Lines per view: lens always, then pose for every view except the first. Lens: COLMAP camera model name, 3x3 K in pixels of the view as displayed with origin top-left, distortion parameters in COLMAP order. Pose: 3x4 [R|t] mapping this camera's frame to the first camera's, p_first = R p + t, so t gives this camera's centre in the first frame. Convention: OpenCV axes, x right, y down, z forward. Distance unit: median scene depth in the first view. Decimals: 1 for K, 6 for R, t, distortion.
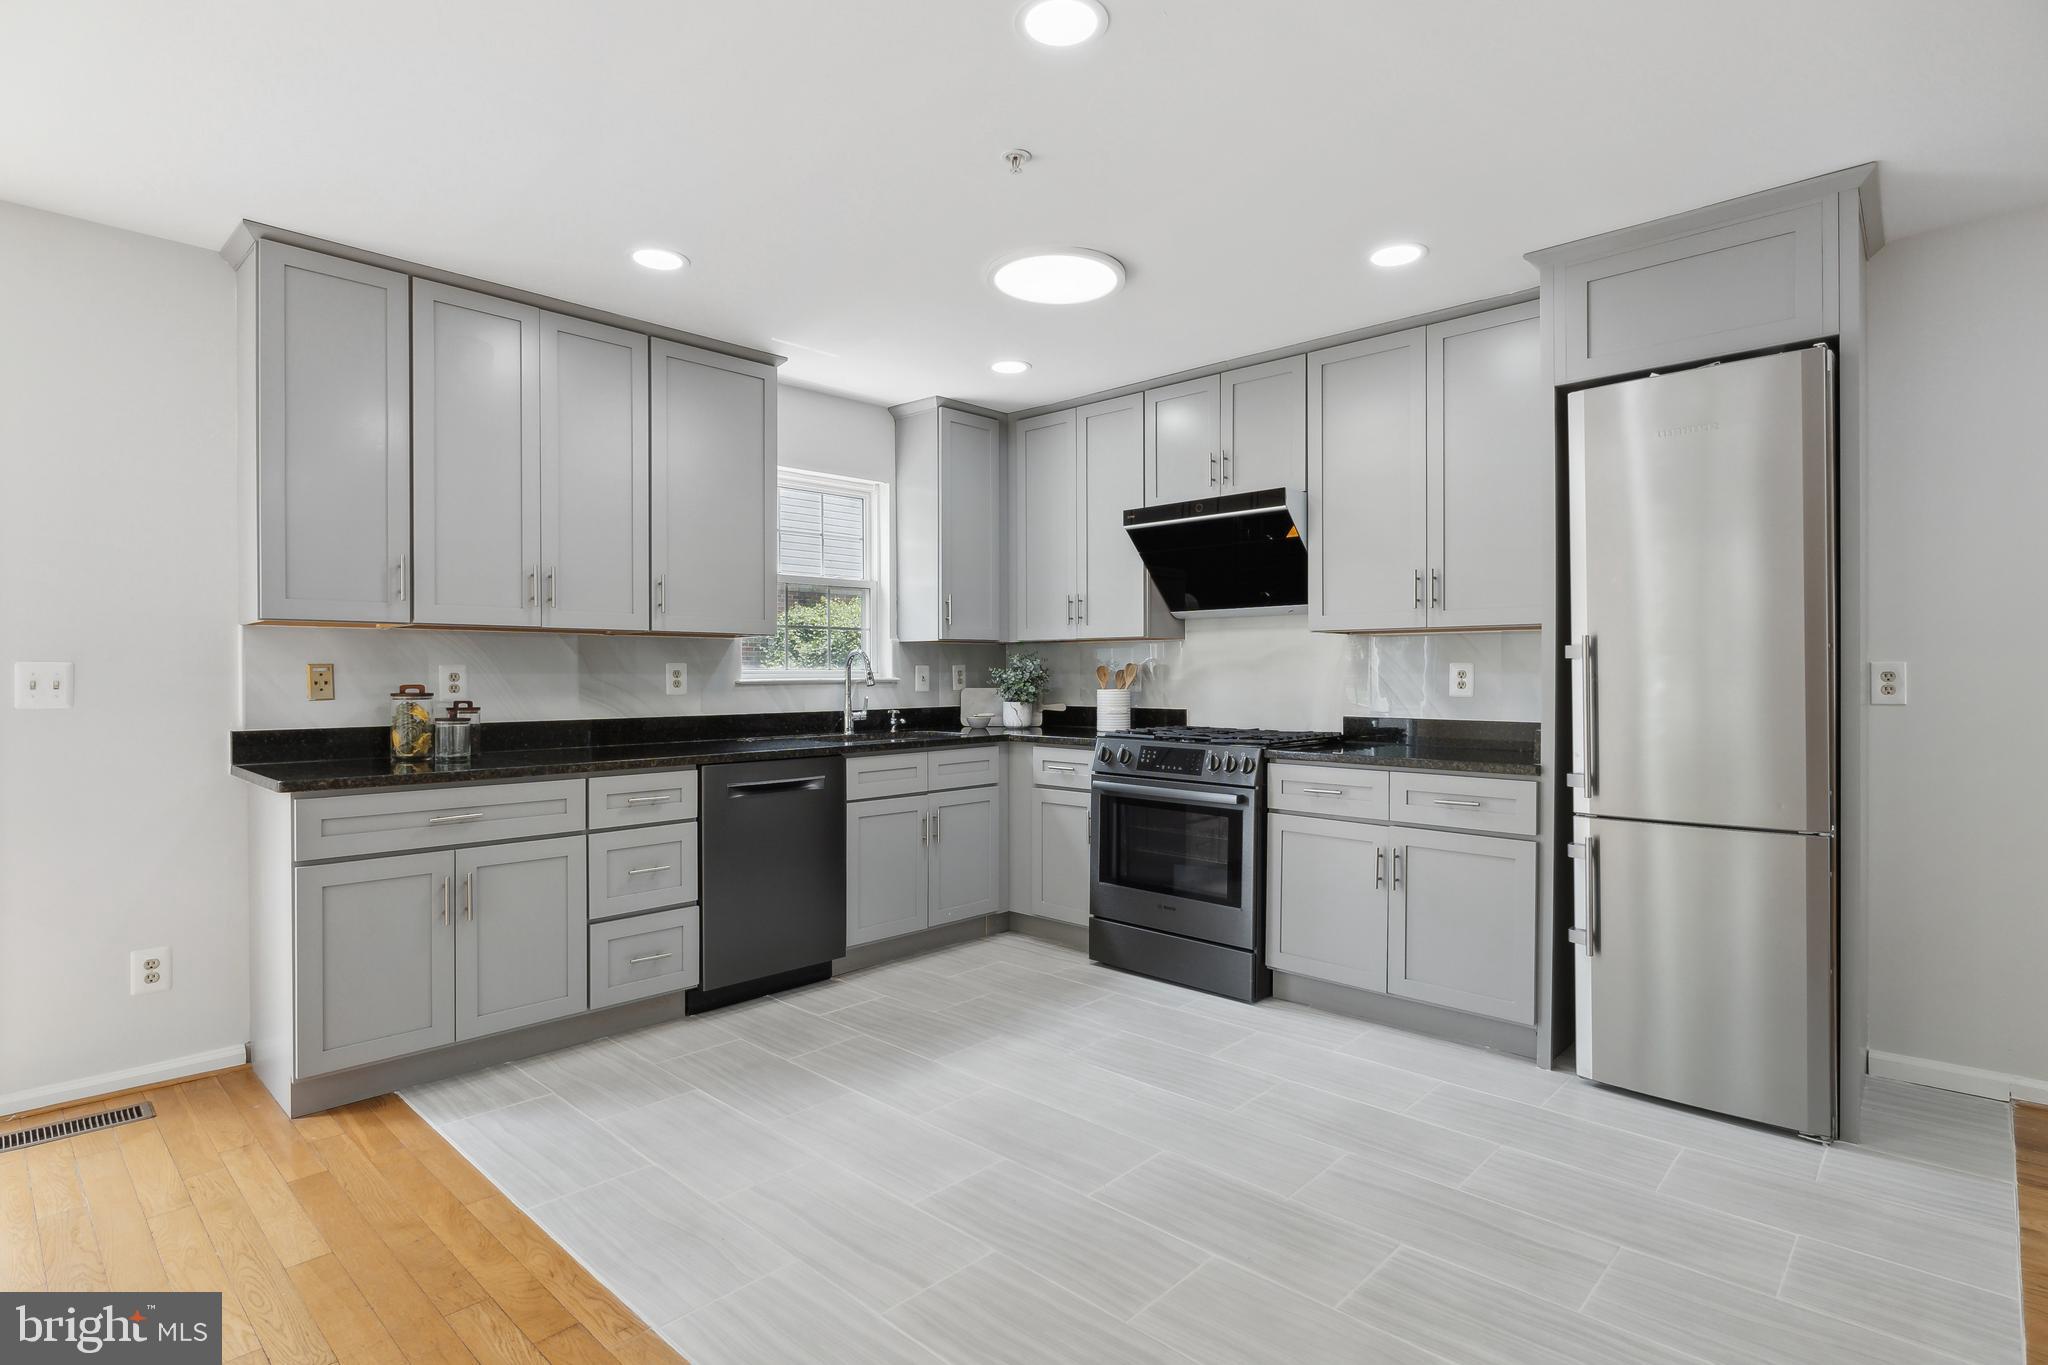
lens RADIAL K [[1021.2, 0, 1024.0], [0, 1021.2, 682.5], [0, 0, 1]] dist [-0.003554, 0.000187]
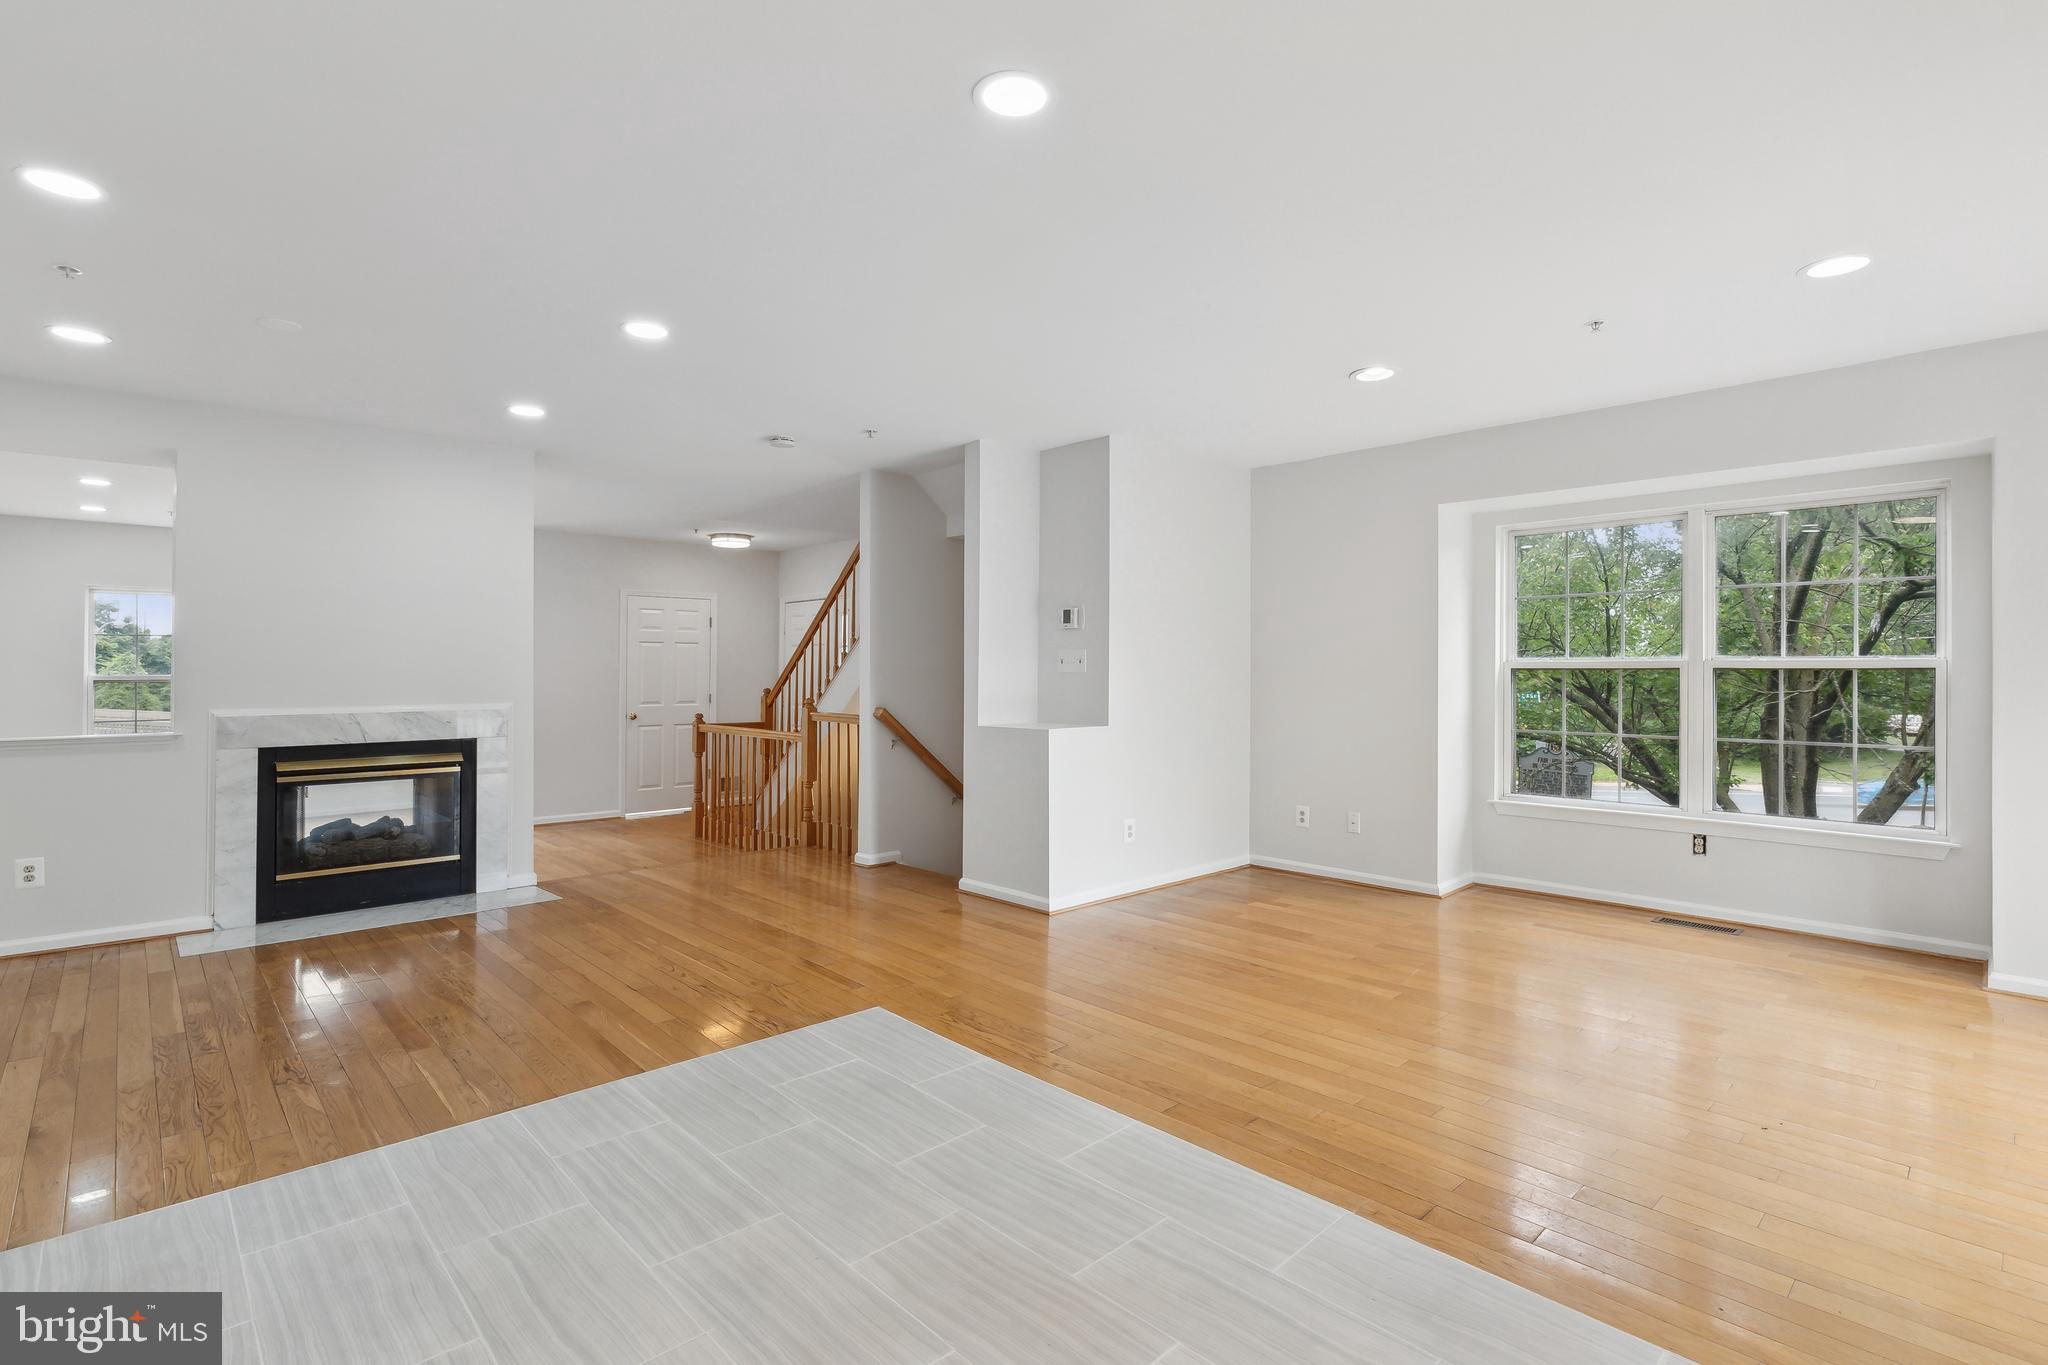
lens RADIAL K [[976.8, 0, 1024.0], [0, 976.8, 682.5], [0, 0, 1]] dist [-0.002574, -0.000482]
pose [[-0.997838, 0.001853, 0.065701, -0.025958], [0.003146, 0.999803, 0.019586, -0.010706], [-0.065652, 0.019751, -0.997647, 1.102795]]
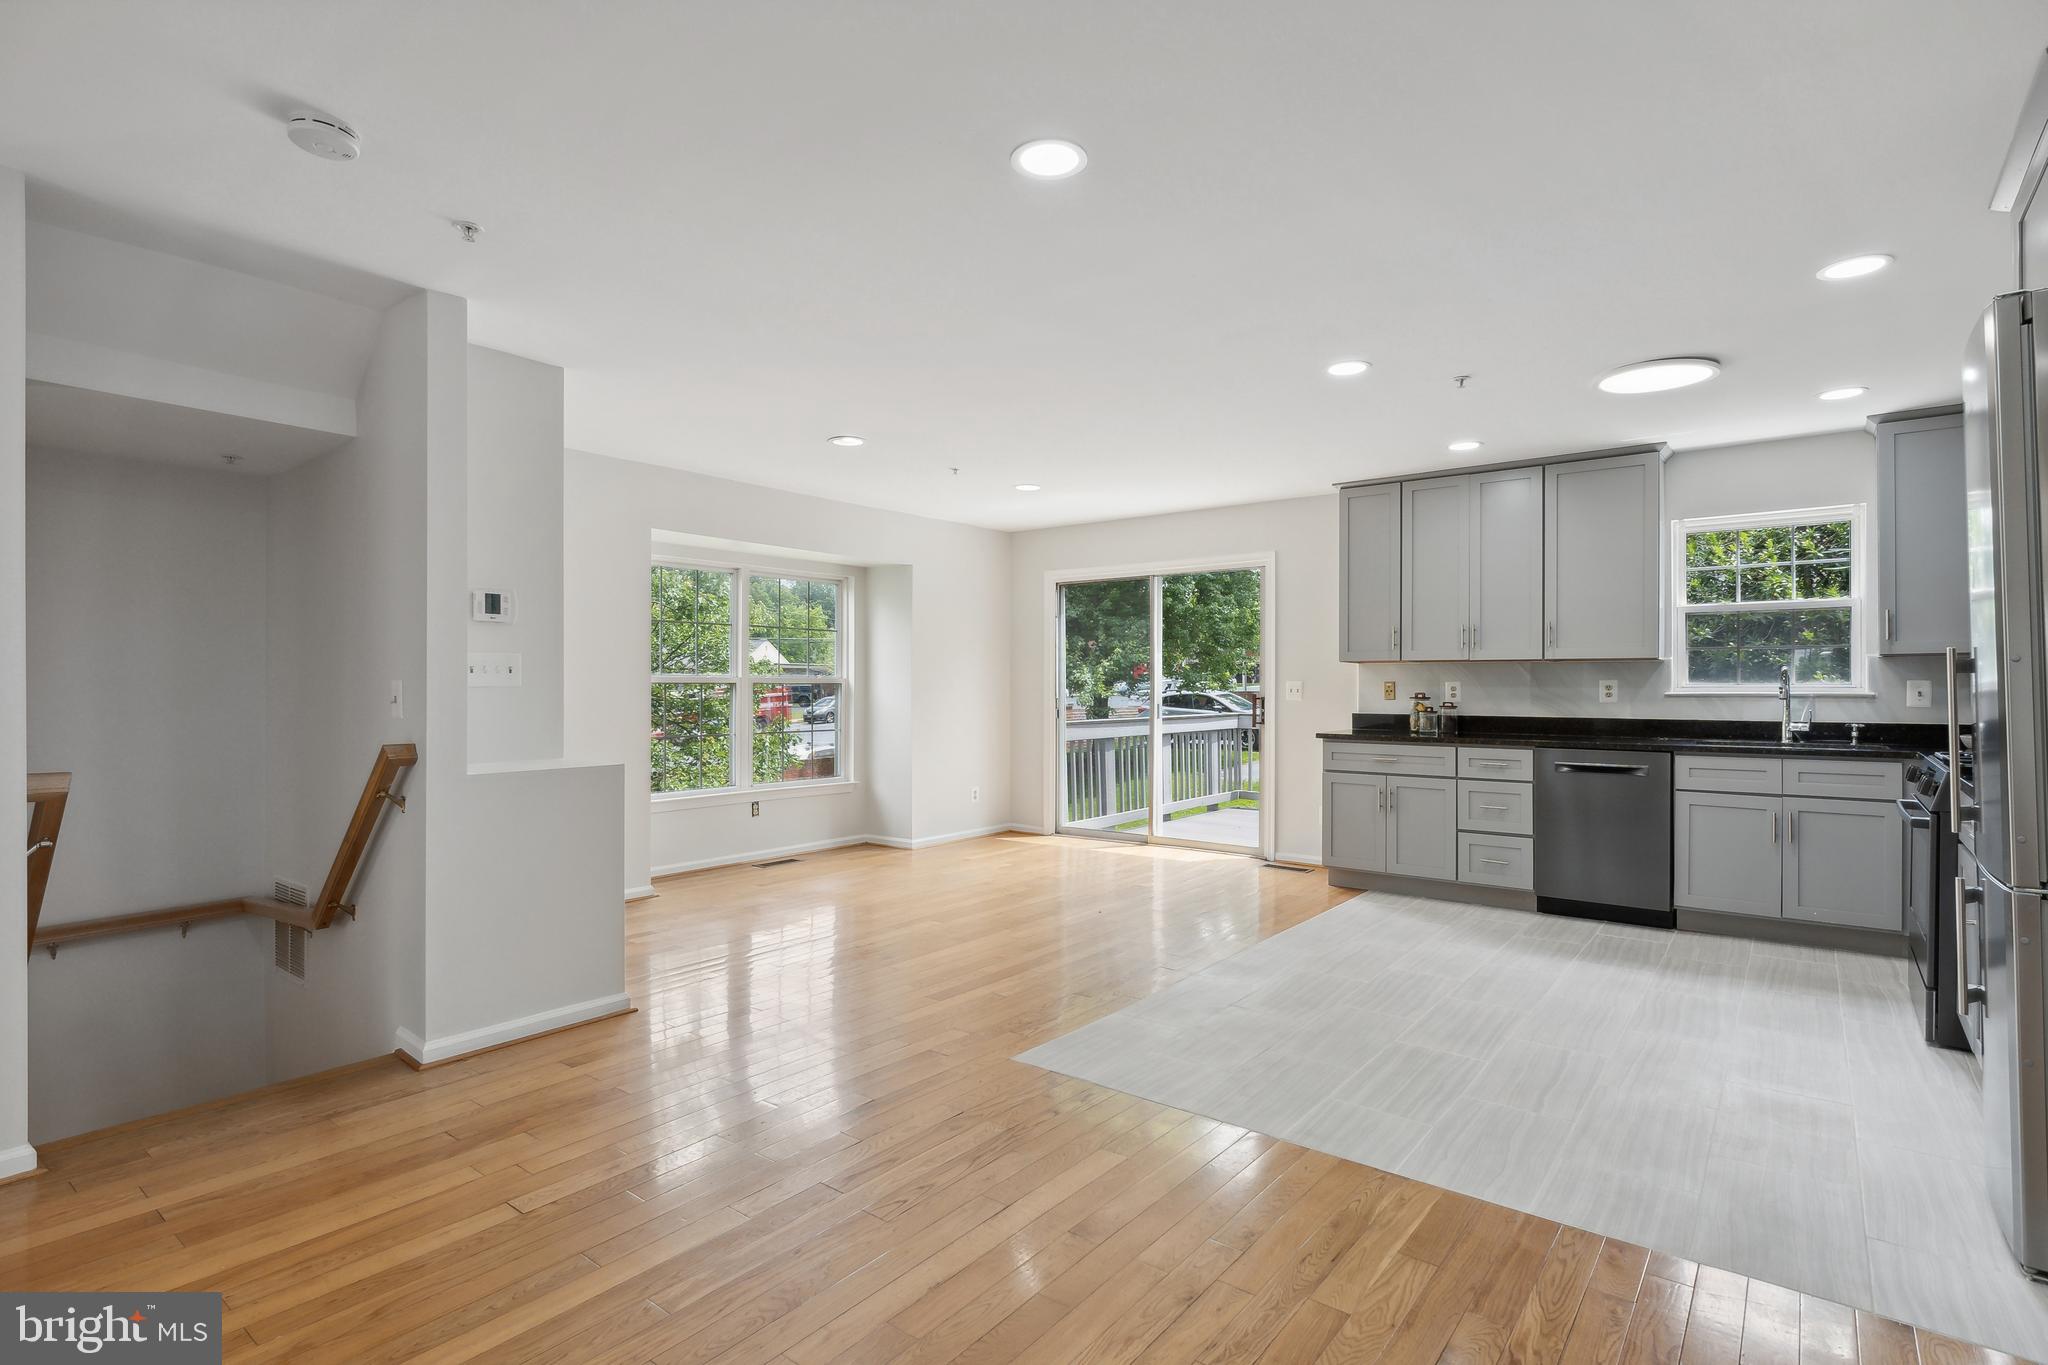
lens RADIAL K [[997.5, 0, 1024.0], [0, 997.5, 682.5], [0, 0, 1]] dist [0.001531, 0.000359]
pose [[0.091302, -0.001422, -0.995822, 1.054241], [-0.010823, 0.999939, -0.002421, -0.004015], [0.995764, 0.010998, 0.091281, 0.093762]]
